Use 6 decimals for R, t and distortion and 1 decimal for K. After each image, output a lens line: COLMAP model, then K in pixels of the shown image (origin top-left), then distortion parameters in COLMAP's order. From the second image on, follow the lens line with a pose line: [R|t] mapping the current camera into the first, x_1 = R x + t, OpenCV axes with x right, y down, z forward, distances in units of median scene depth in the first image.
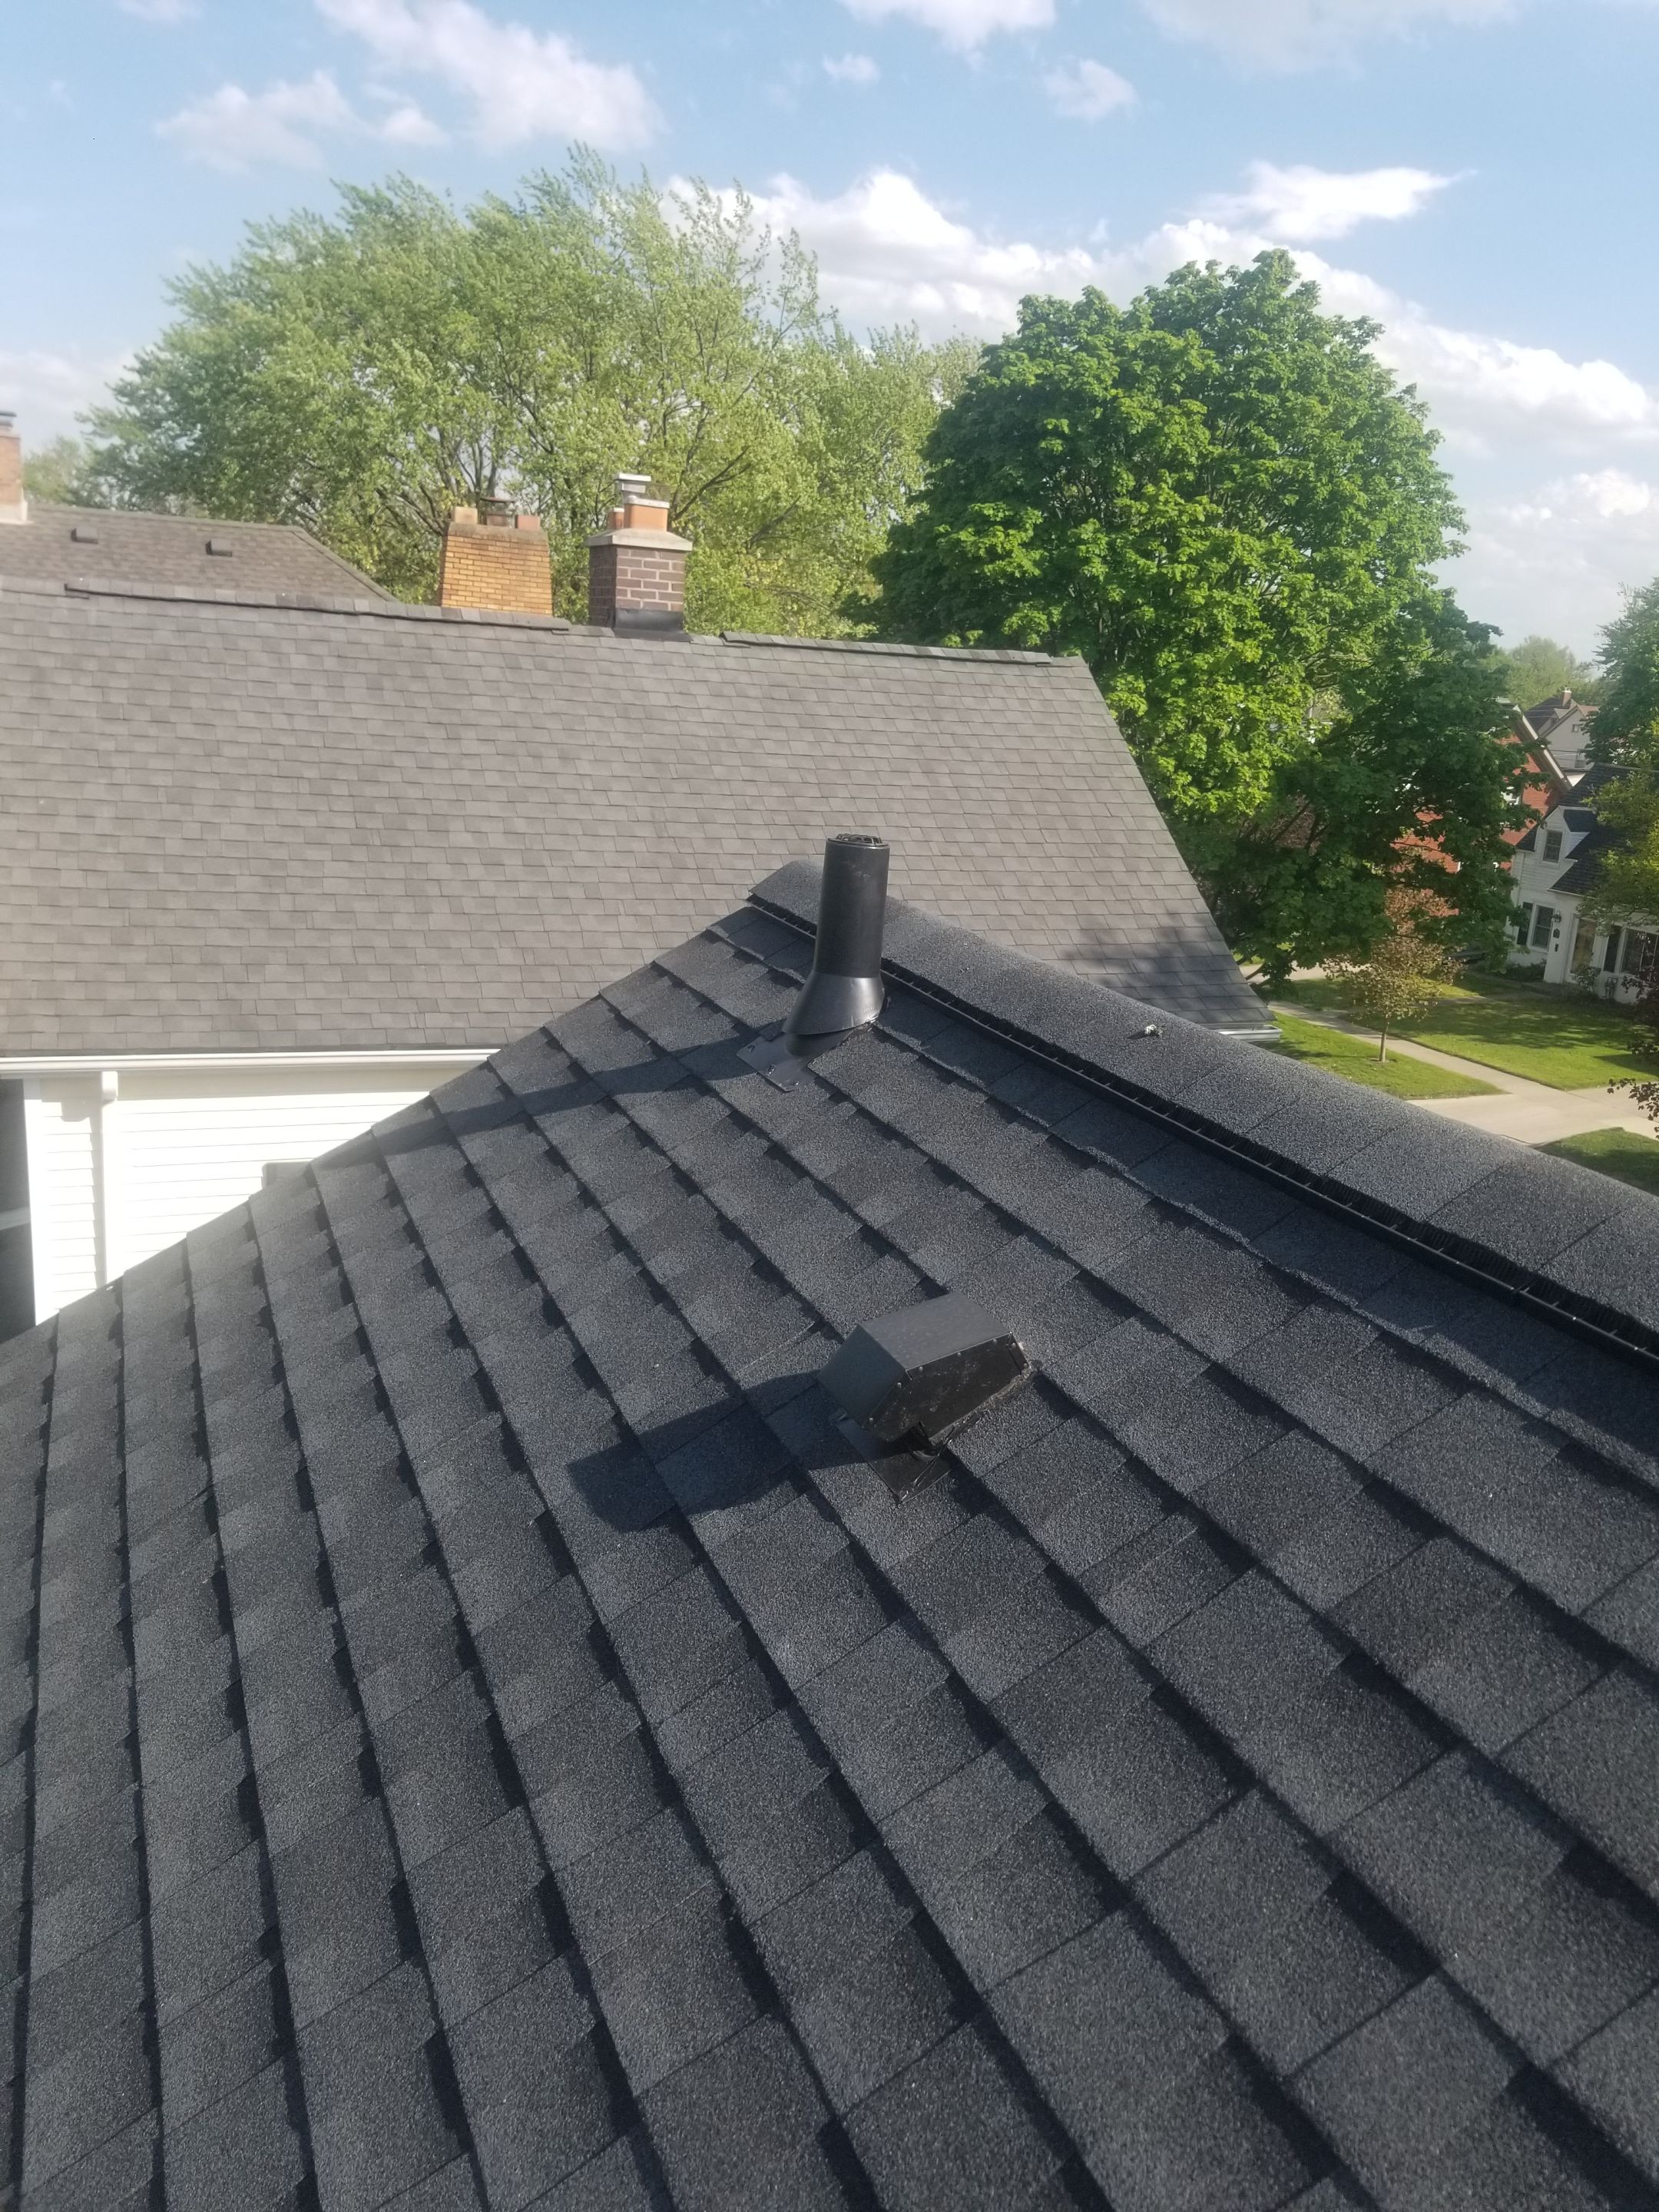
lens RADIAL K [[1670.1, 0, 870.0], [0, 1670.1, 1098.8], [0, 0, 1]] dist [0.006593, -0.031617]
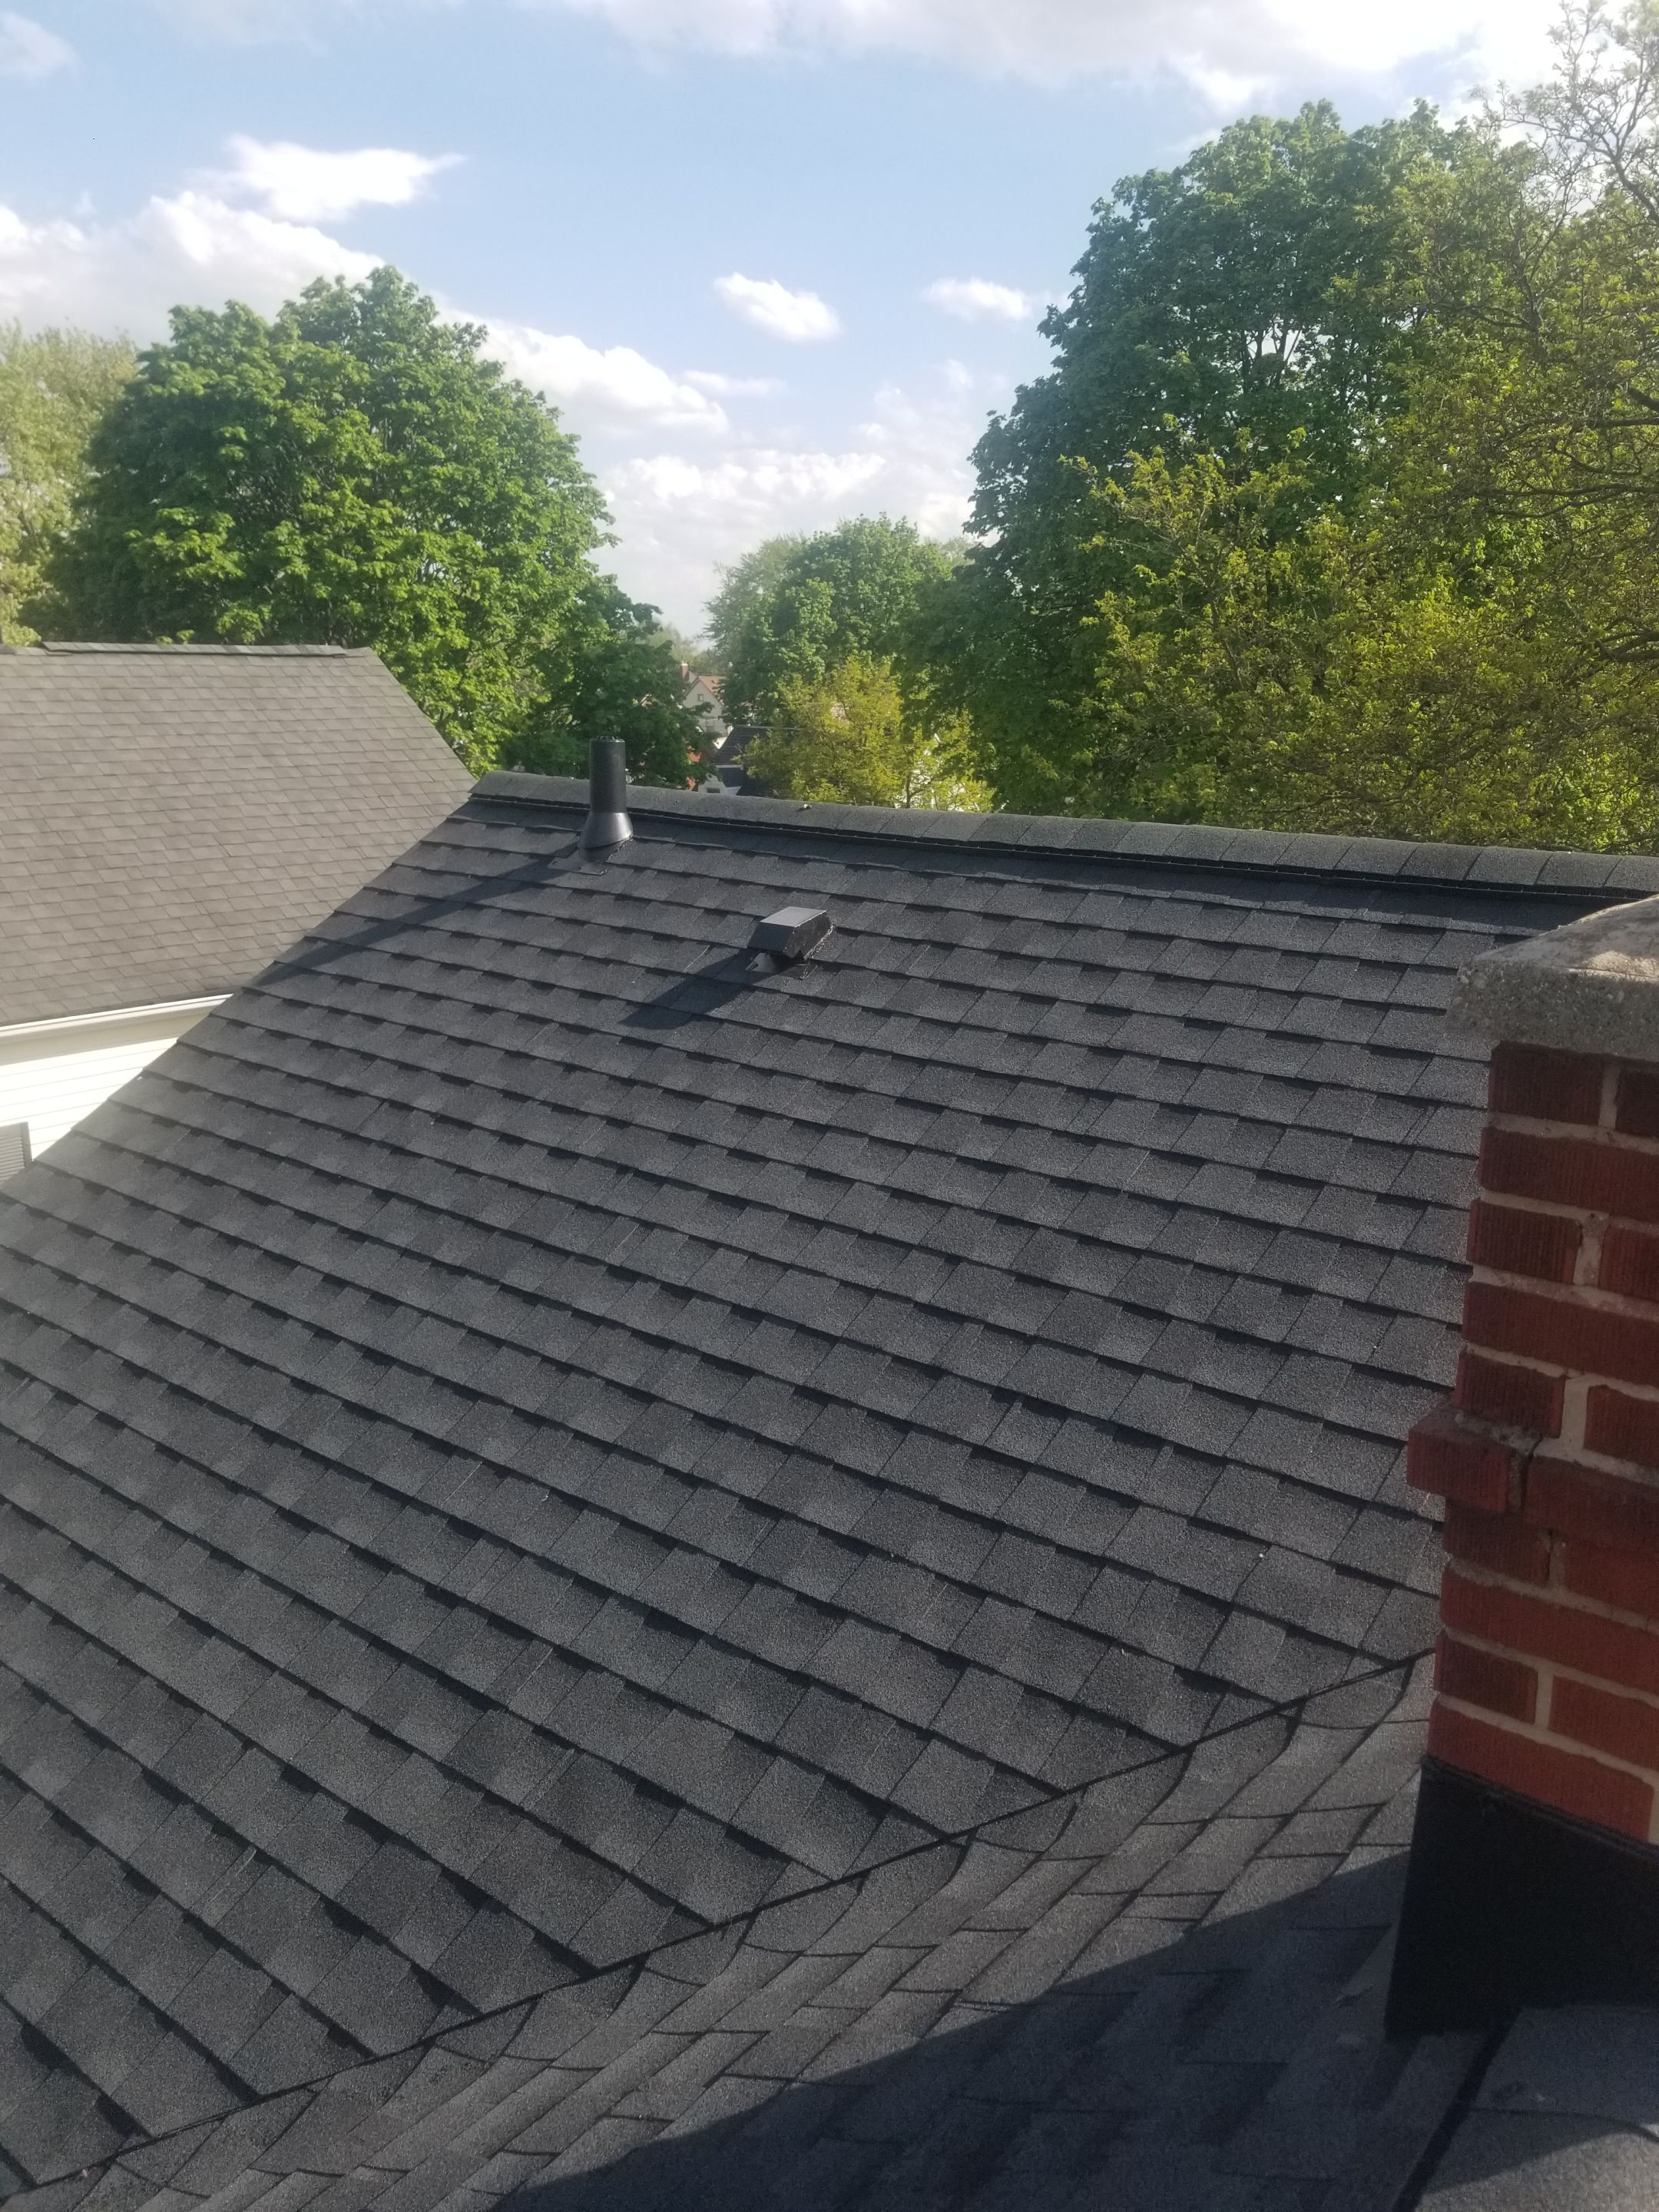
lens RADIAL K [[1670.1, 0, 831.6], [0, 1670.1, 1102.5], [0, 0, 1]] dist [0.006593, -0.031617]
pose [[0.886355, -0.167331, 0.431712, -0.079090], [0.163515, 0.985456, 0.046245, 0.023988], [-0.433171, 0.029602, 0.900825, -0.094131]]
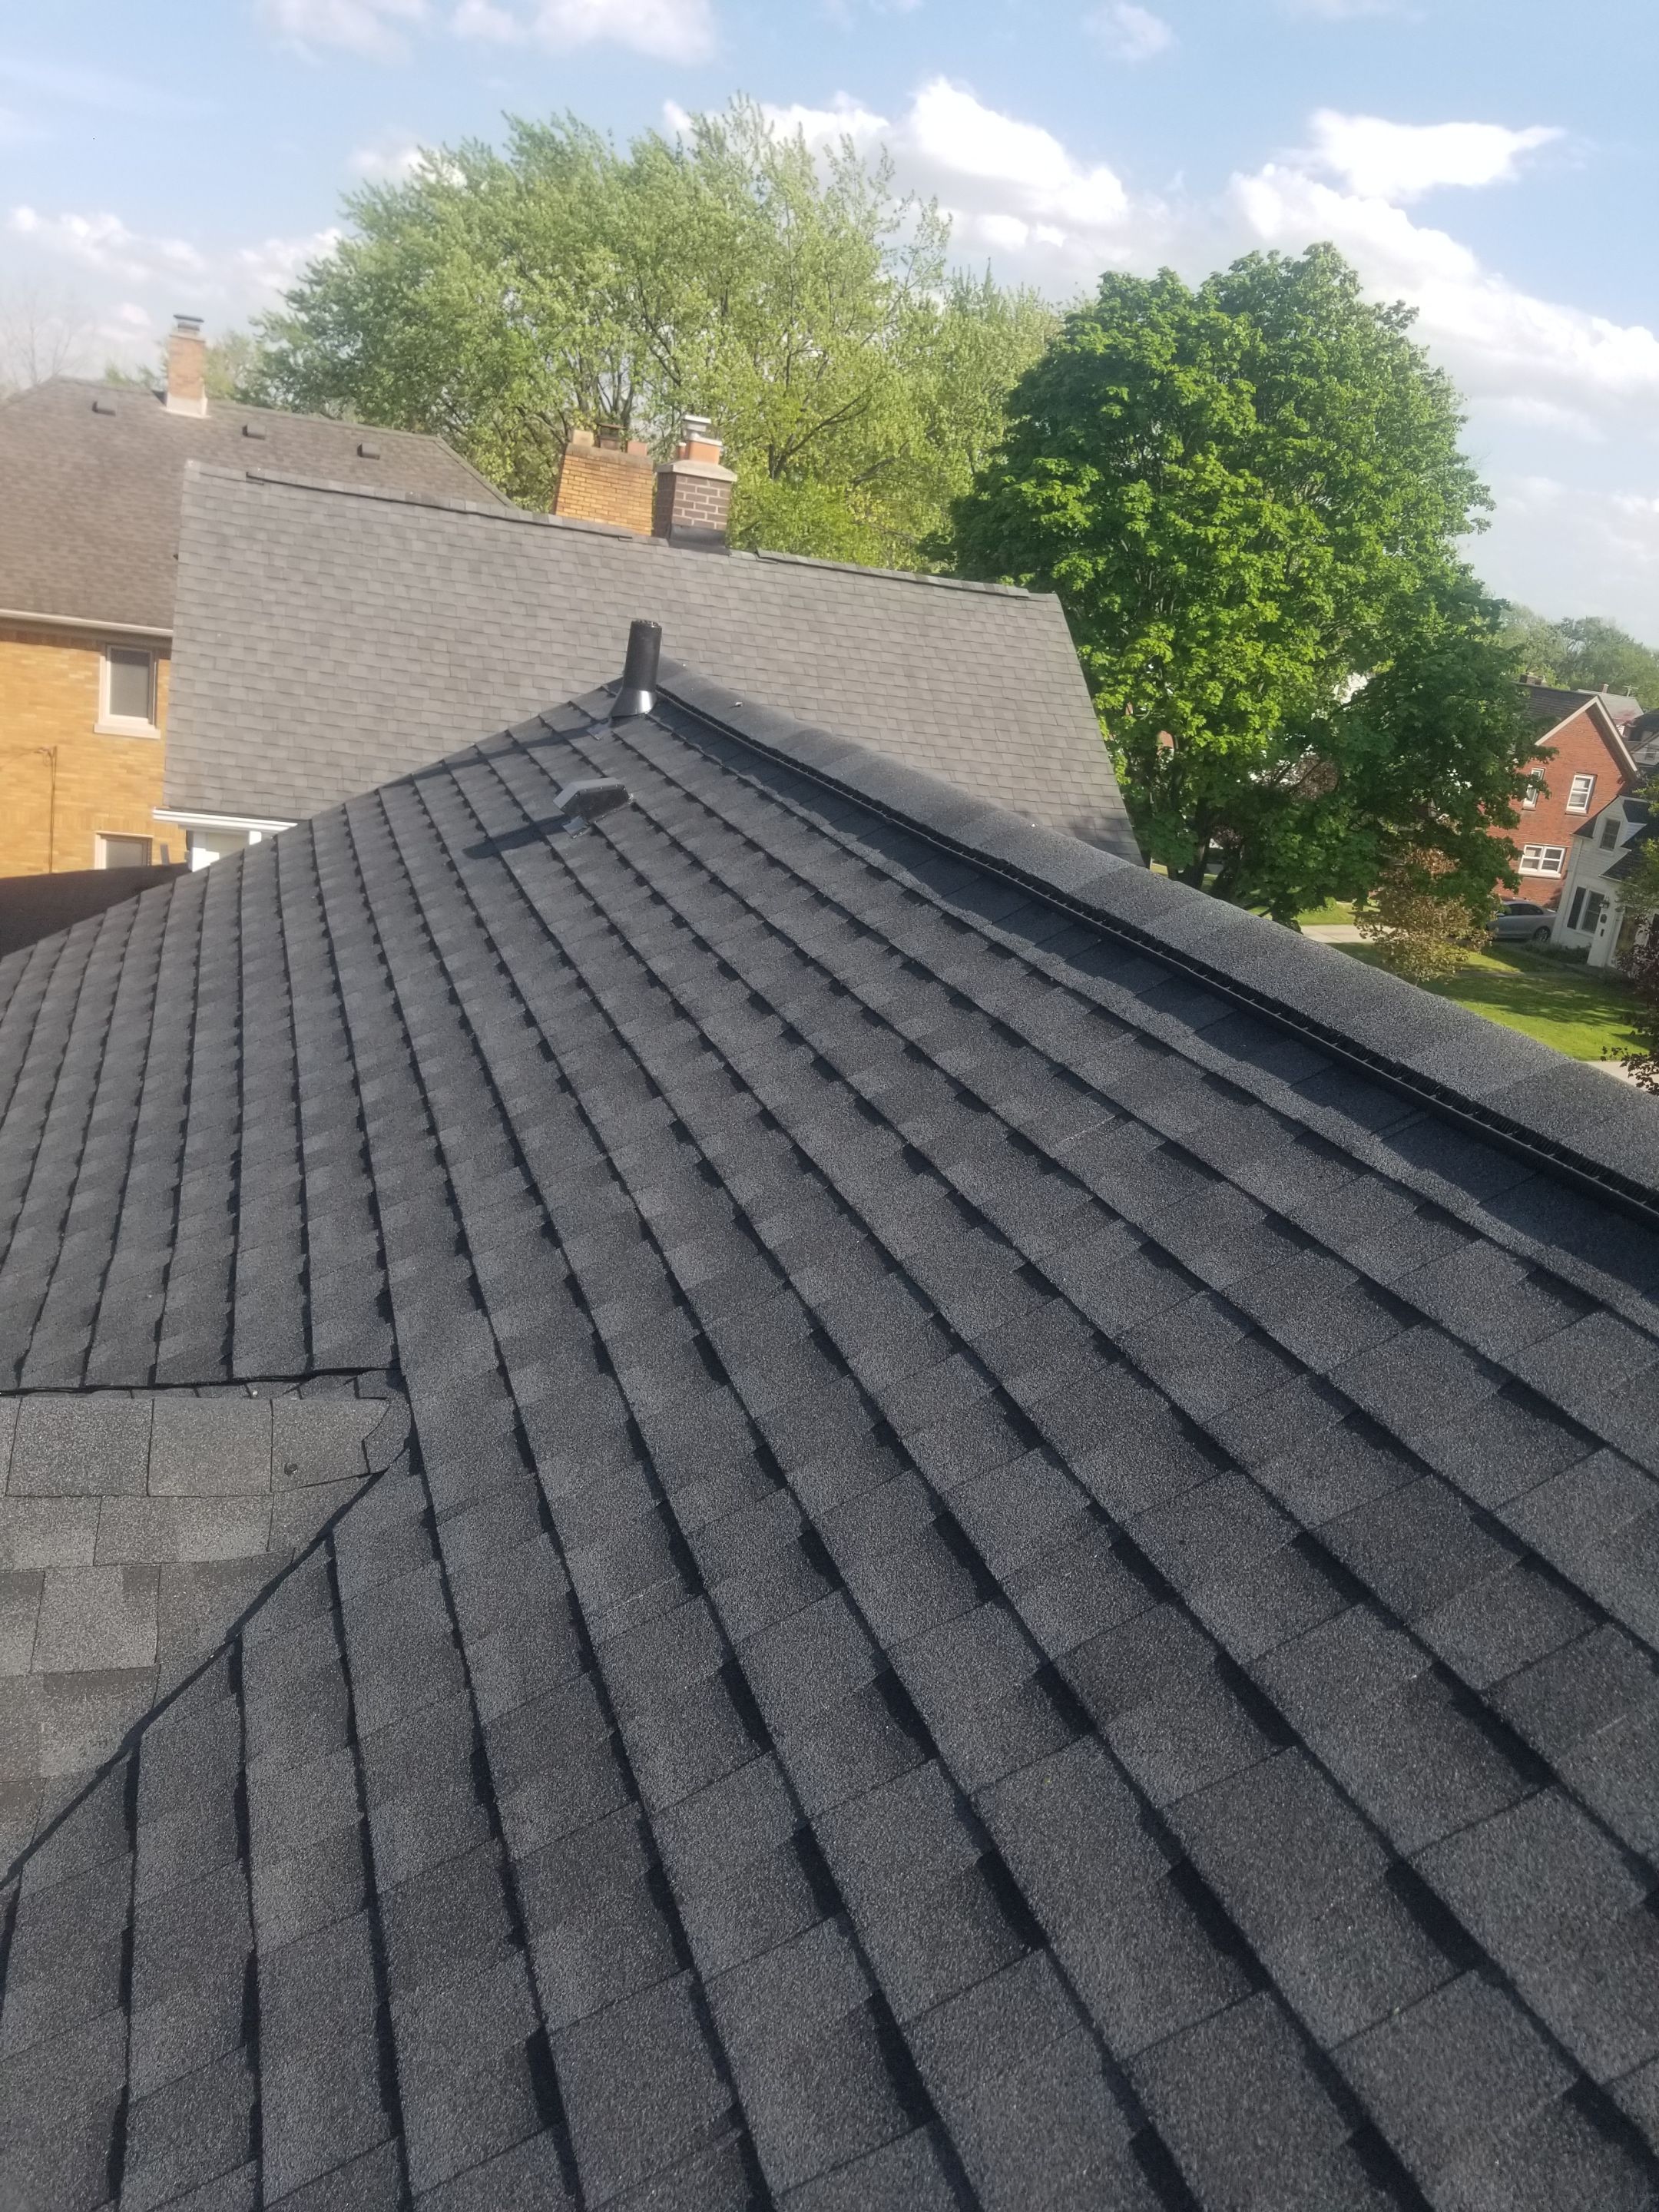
lens RADIAL K [[1670.1, 0, 846.5], [0, 1670.1, 1096.3], [0, 0, 1]] dist [0.006593, -0.031617]
pose [[0.993251, 0.095386, -0.065992, 0.051225], [-0.093378, 0.995088, 0.032872, 0.040119], [0.068804, -0.026488, 0.997279, -0.125783]]
